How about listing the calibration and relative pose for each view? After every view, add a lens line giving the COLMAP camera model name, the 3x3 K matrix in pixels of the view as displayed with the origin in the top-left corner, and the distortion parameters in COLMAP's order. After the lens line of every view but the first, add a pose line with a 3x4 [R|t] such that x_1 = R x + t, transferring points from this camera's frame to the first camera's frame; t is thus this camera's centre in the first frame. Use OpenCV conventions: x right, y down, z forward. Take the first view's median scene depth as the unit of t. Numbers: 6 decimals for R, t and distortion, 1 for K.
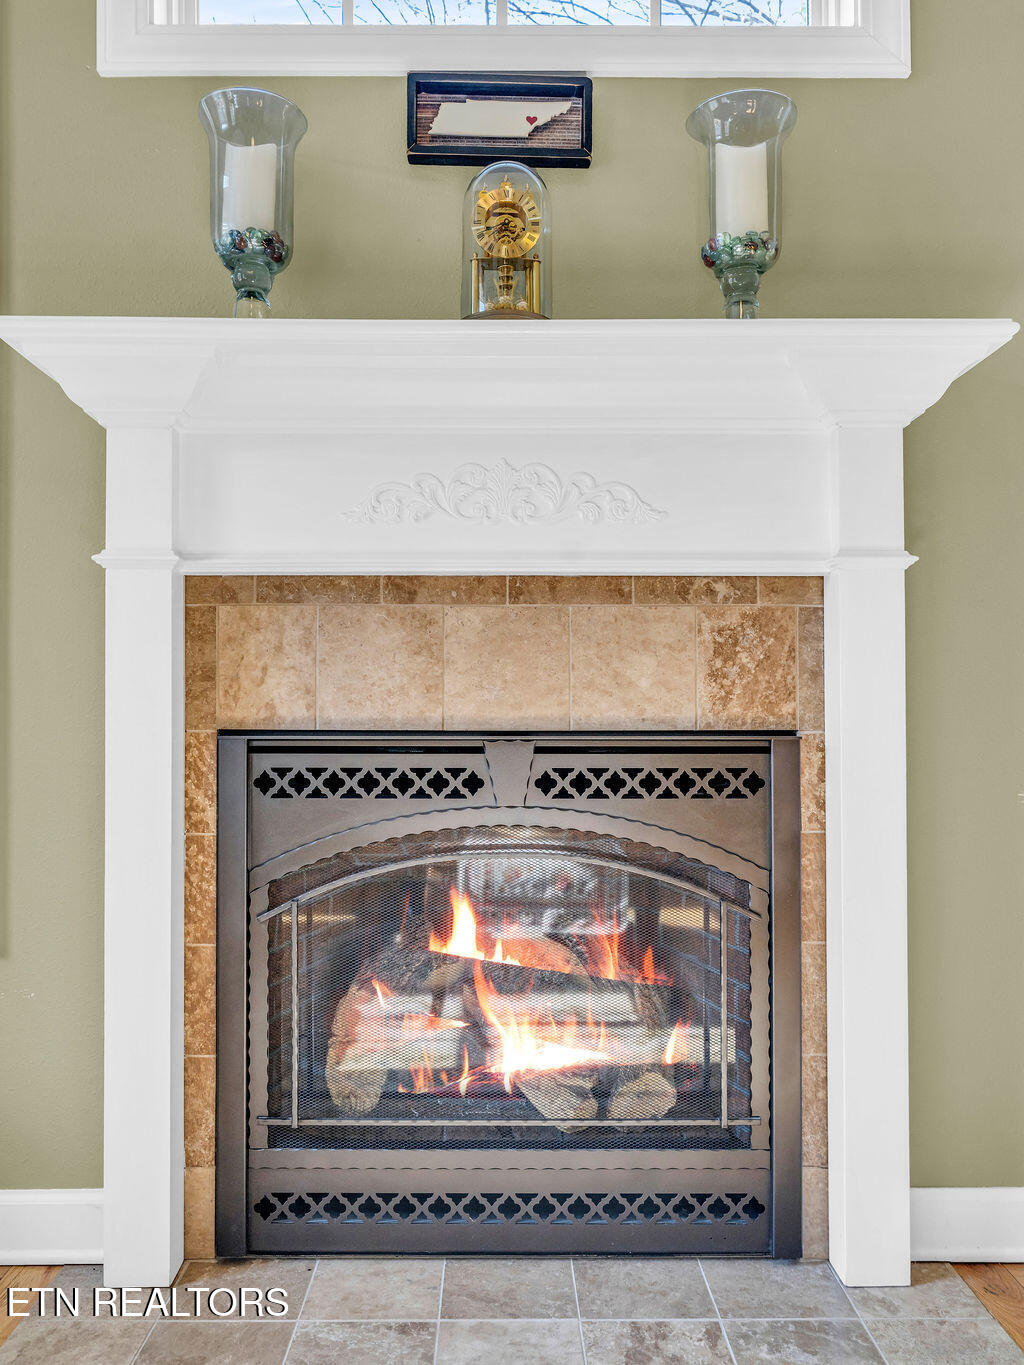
lens RADIAL K [[1042.9, 0, 510.3], [0, 1042.9, 692.4], [0, 0, 1]] dist [-0.007325, 0.004801]
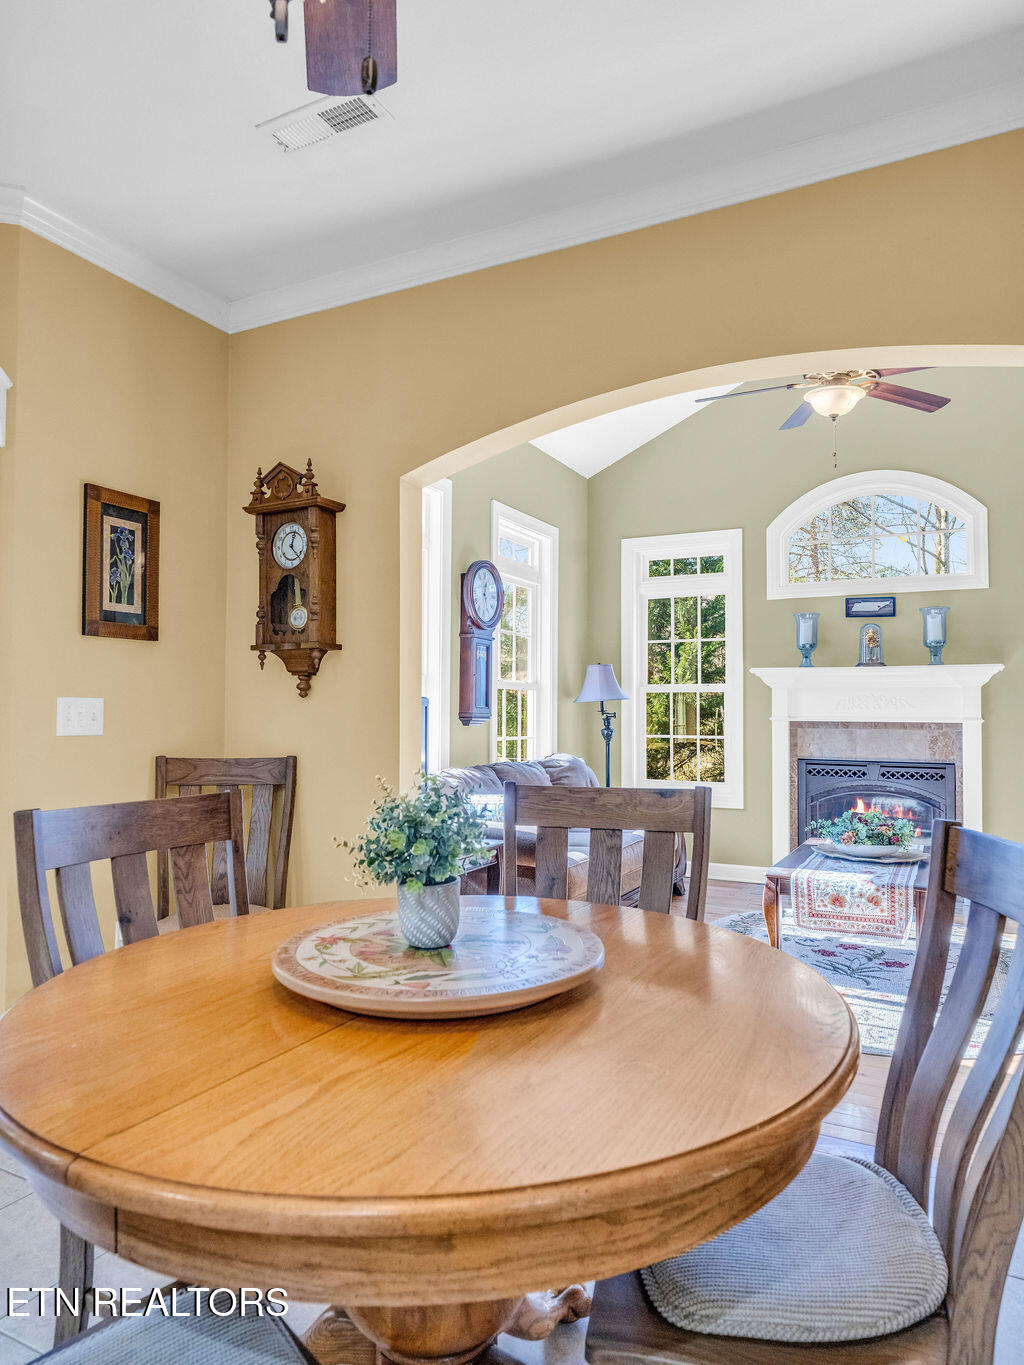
lens RADIAL K [[879.1, 0, 516.4], [0, 879.1, 682.2], [0, 0, 1]] dist [-0.002223, 0.000645]
pose [[0.885125, -0.008482, -0.465275, 0.355689], [0.001048, 0.999868, -0.016235, -0.211896], [0.465351, 0.013882, 0.885017, -2.612886]]
